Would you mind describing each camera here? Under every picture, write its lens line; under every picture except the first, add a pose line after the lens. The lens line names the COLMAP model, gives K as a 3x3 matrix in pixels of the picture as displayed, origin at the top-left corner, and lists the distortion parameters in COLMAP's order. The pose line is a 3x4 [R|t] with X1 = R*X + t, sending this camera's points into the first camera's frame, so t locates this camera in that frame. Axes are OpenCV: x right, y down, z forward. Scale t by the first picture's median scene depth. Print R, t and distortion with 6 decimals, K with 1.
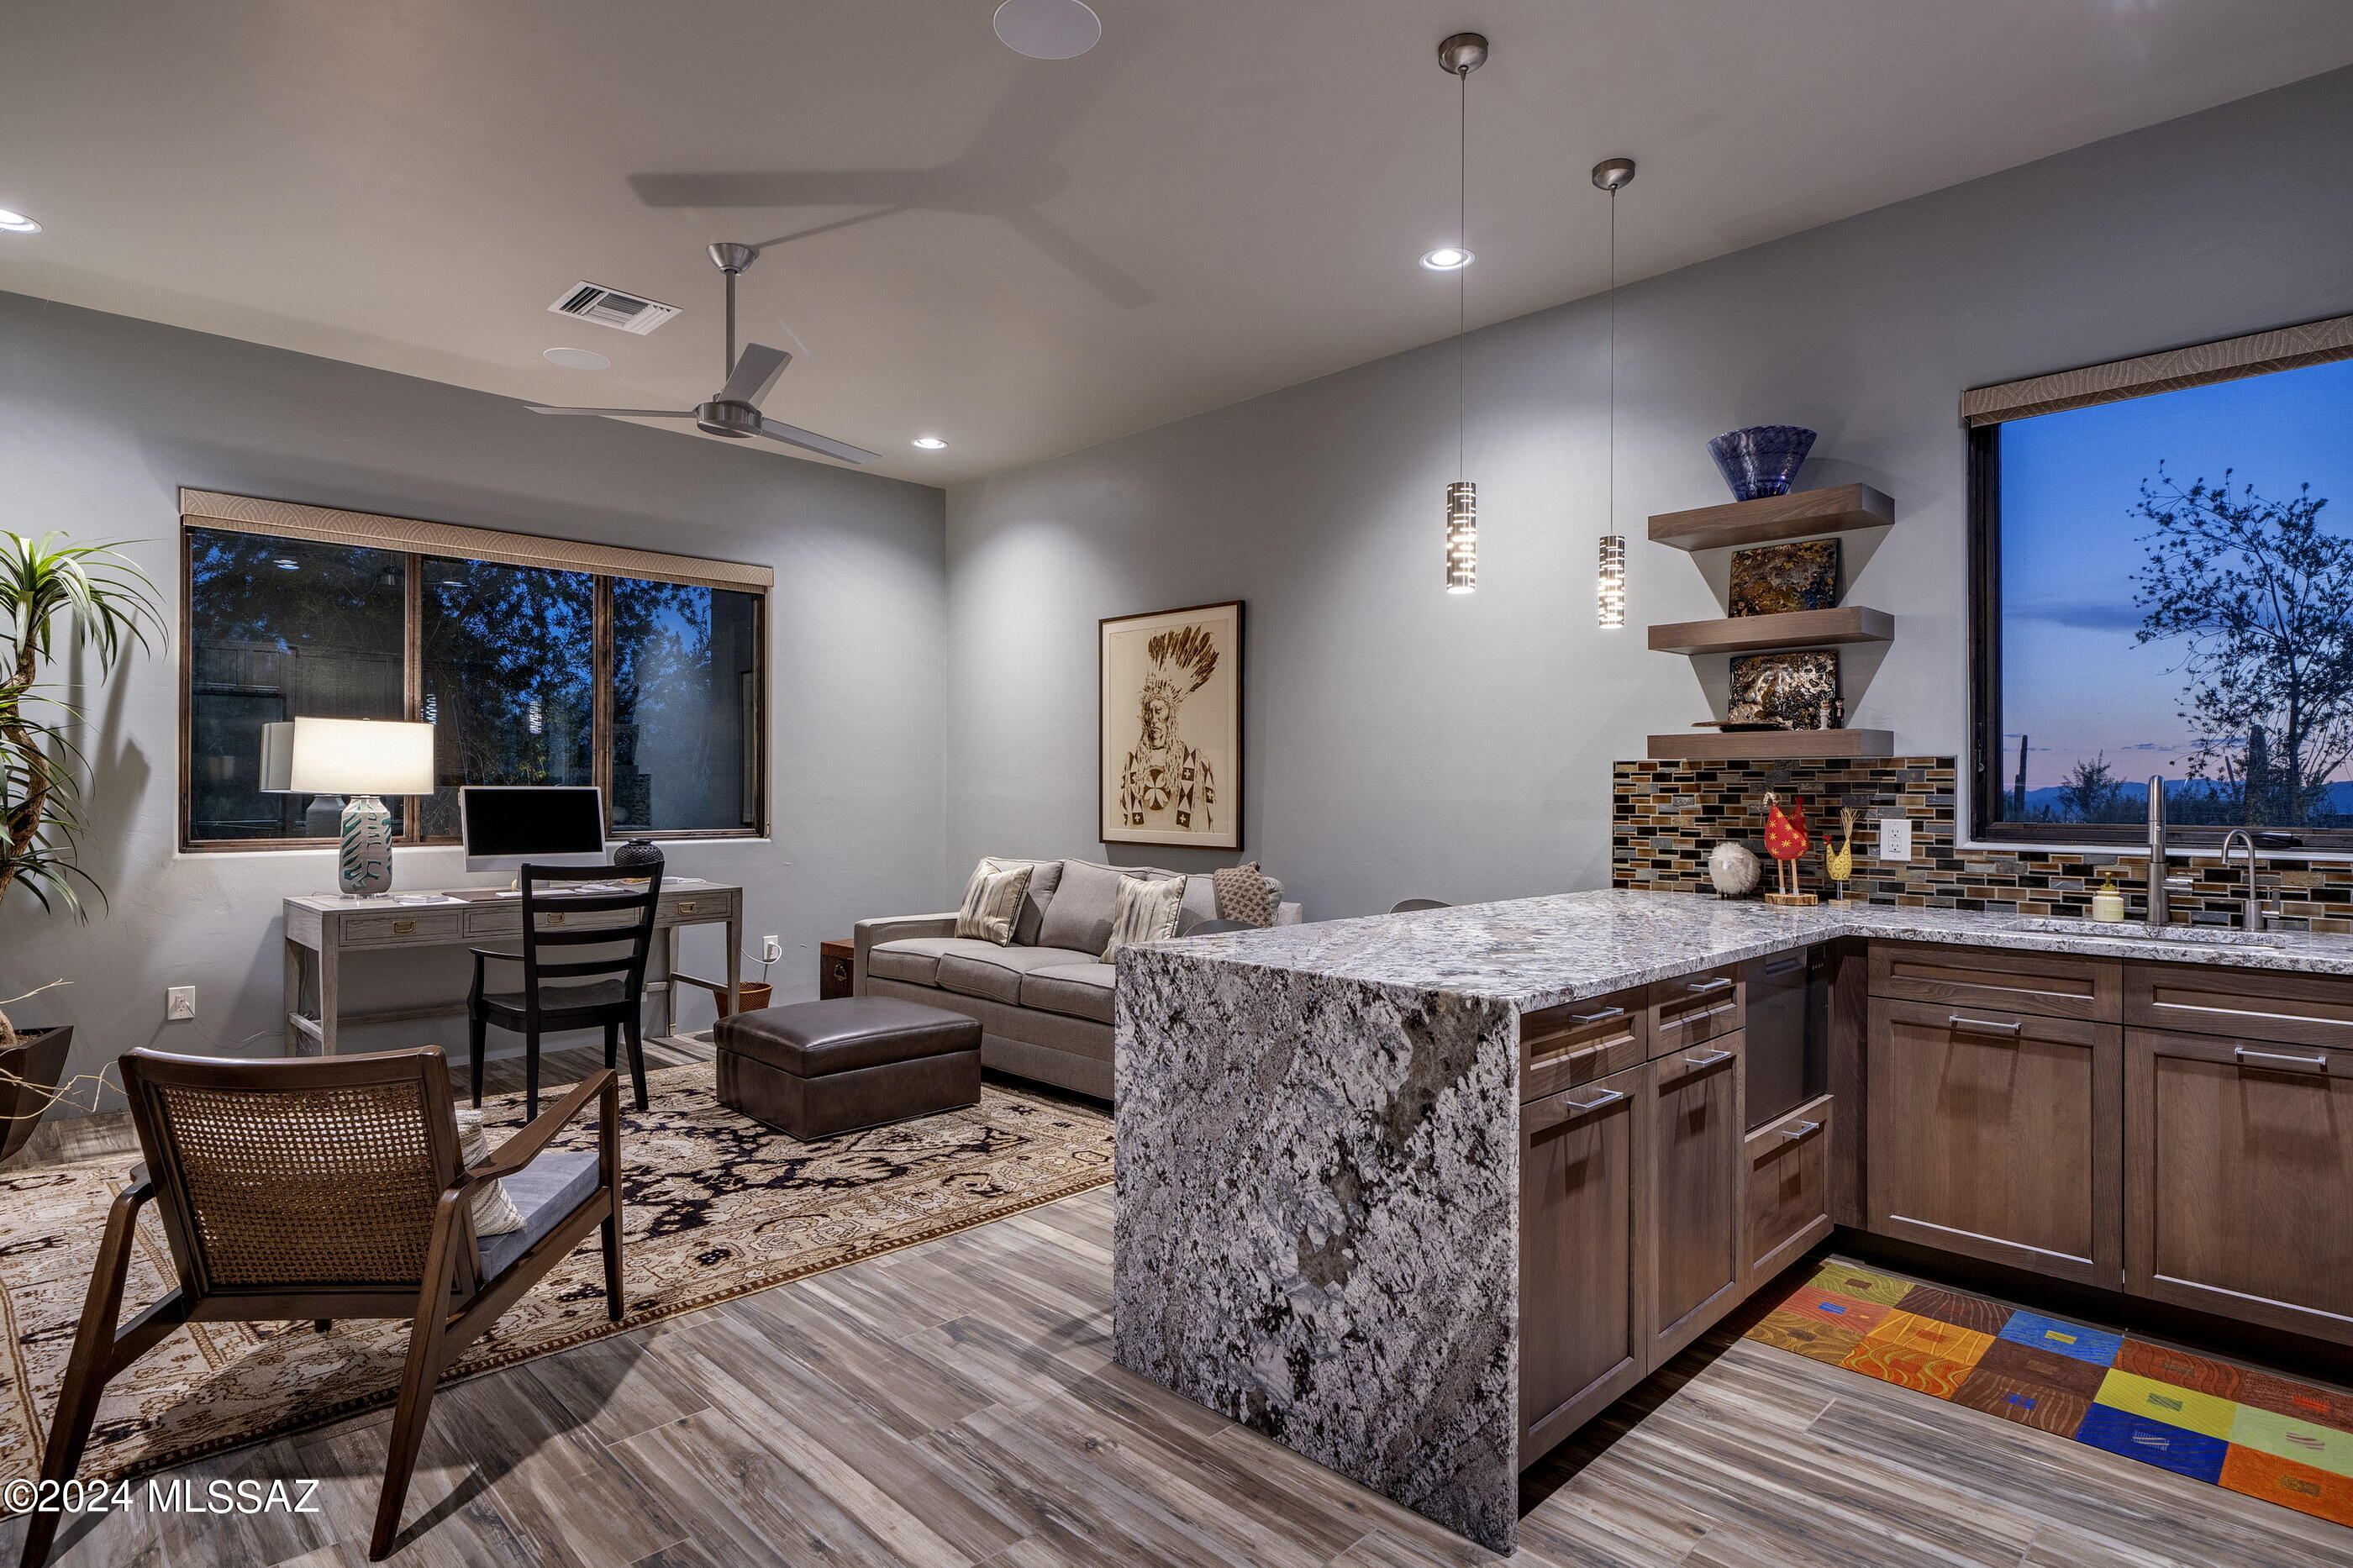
lens RADIAL K [[1146.0, 0, 1153.1], [0, 1146.0, 786.4], [0, 0, 1]] dist [-0.000125, -0.000096]
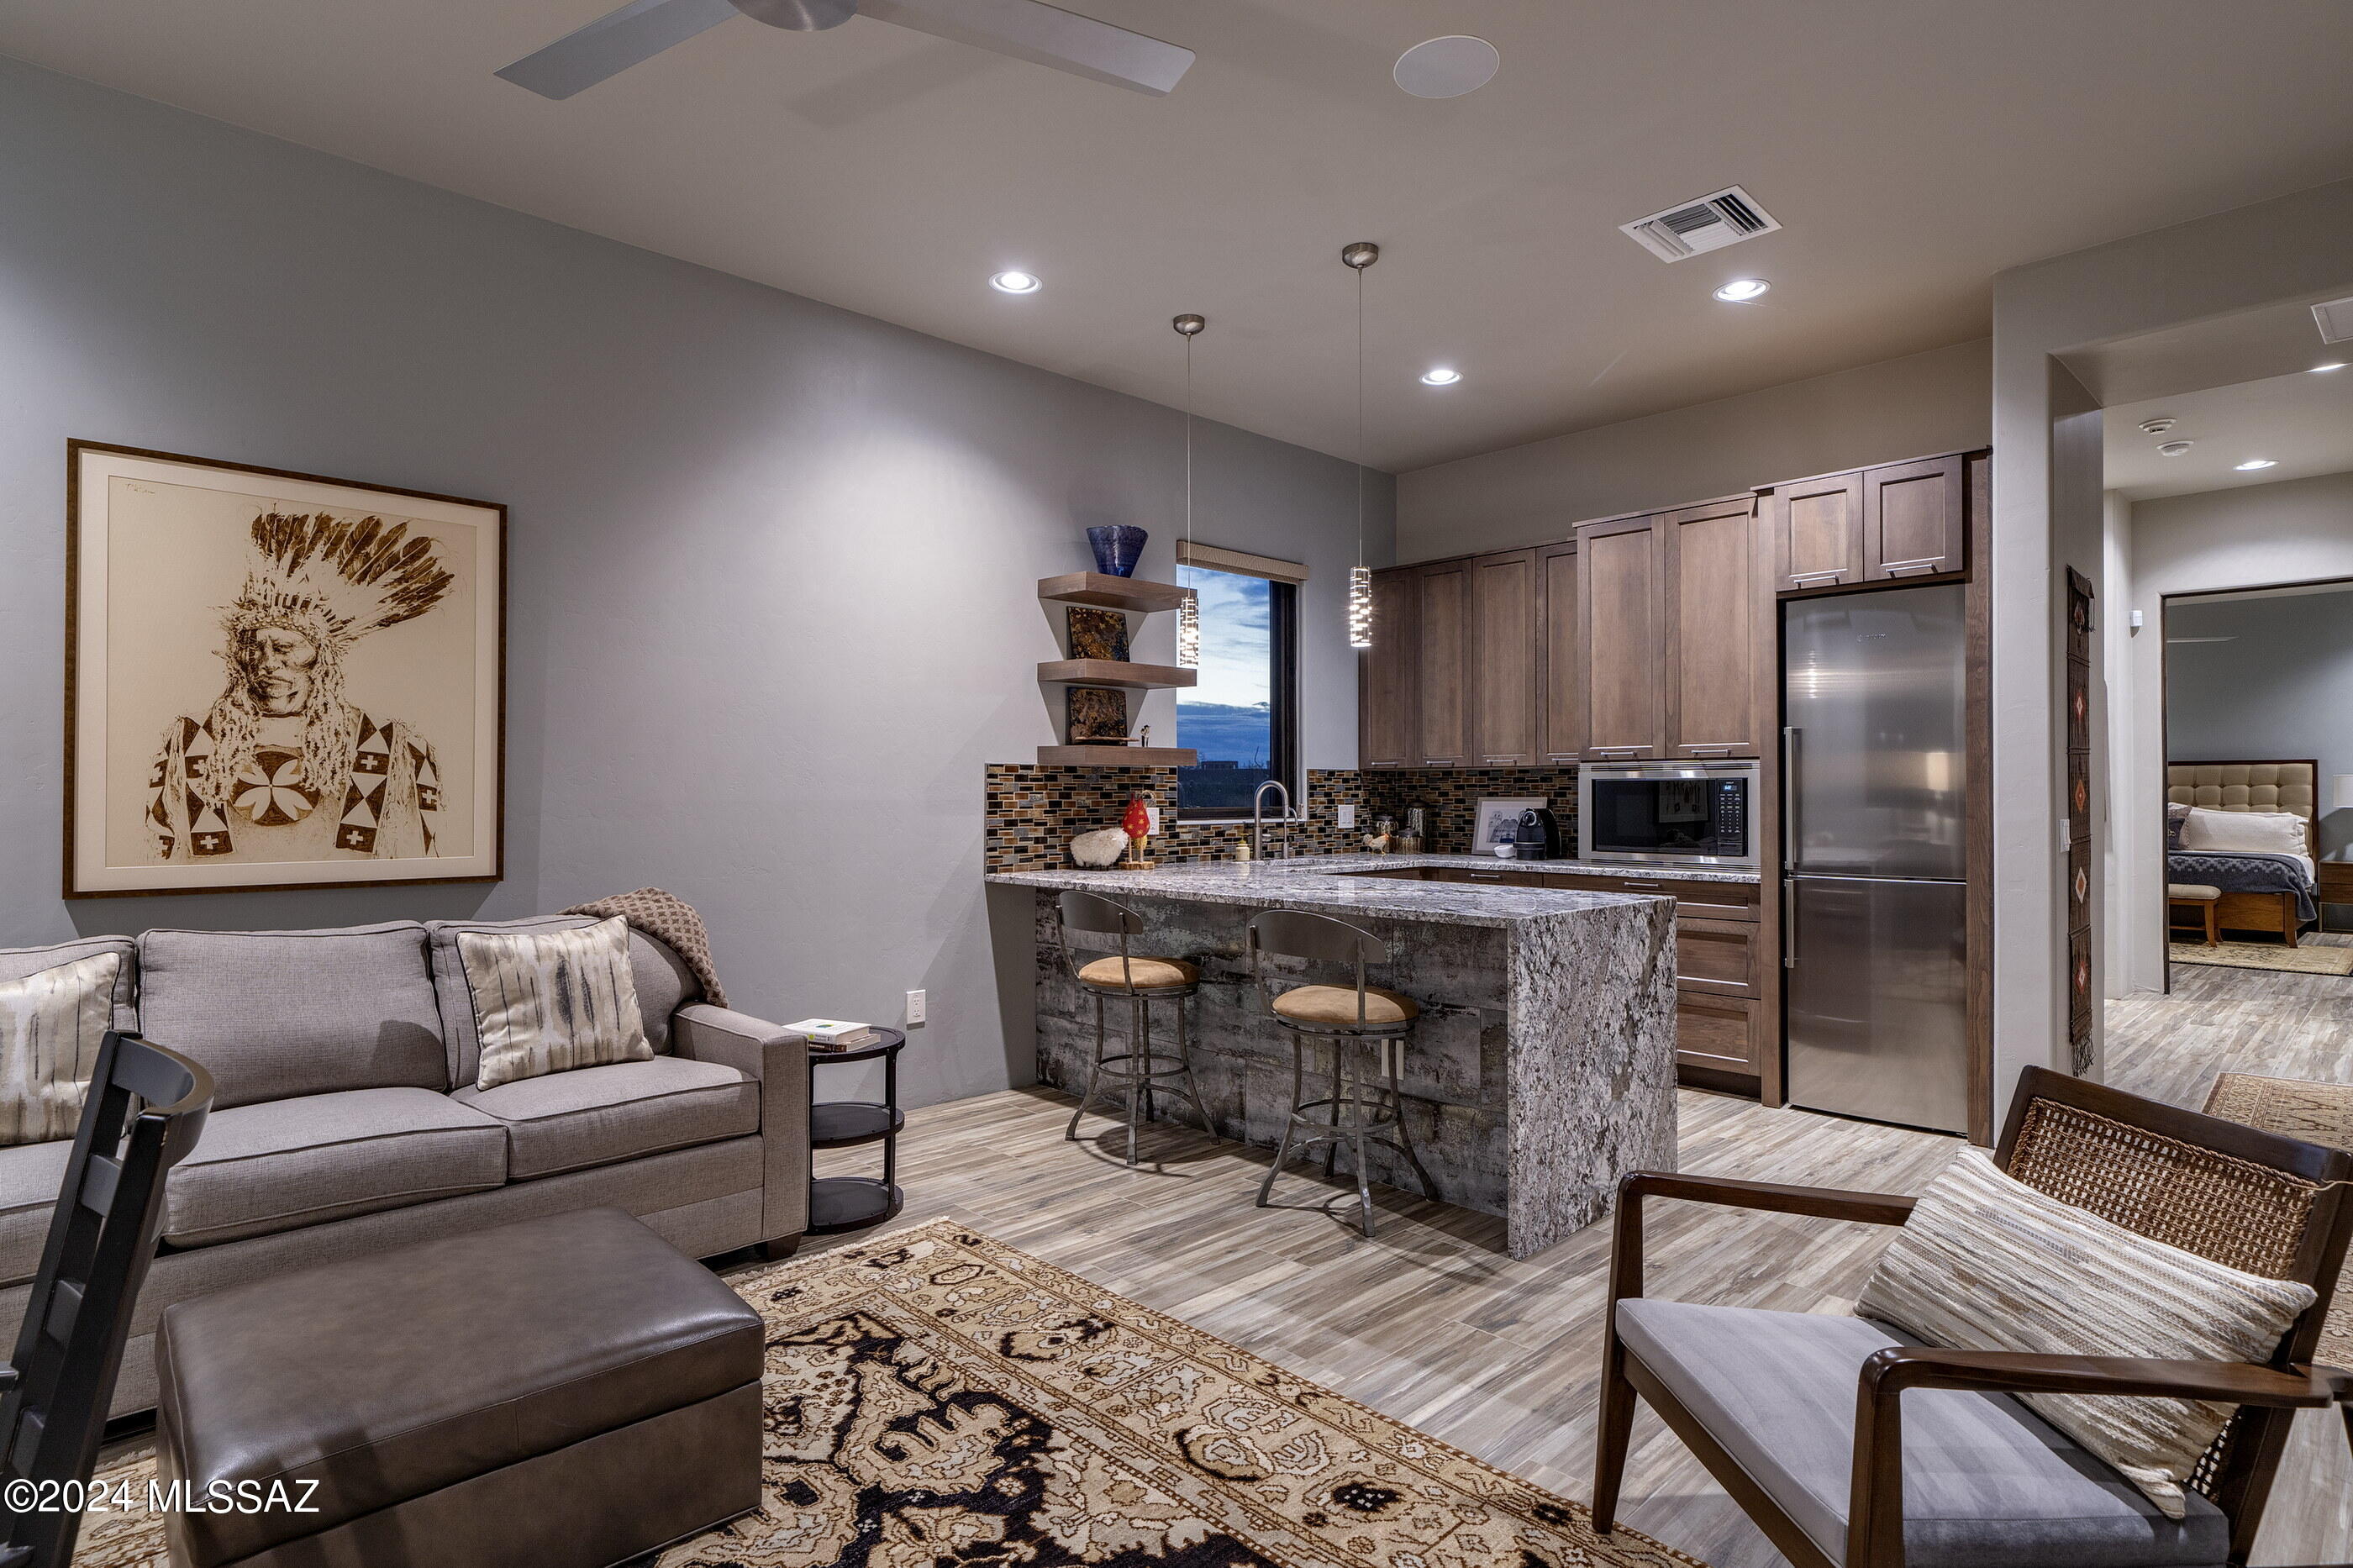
lens RADIAL K [[1146.0, 0, 1153.8], [0, 1146.0, 783.5], [0, 0, 1]] dist [-0.000125, -0.000096]
pose [[0.075011, 0.001995, 0.997181, -0.801450], [-0.004010, 0.999991, -0.001699, -0.000714], [-0.997175, -0.003871, 0.075018, 0.815203]]
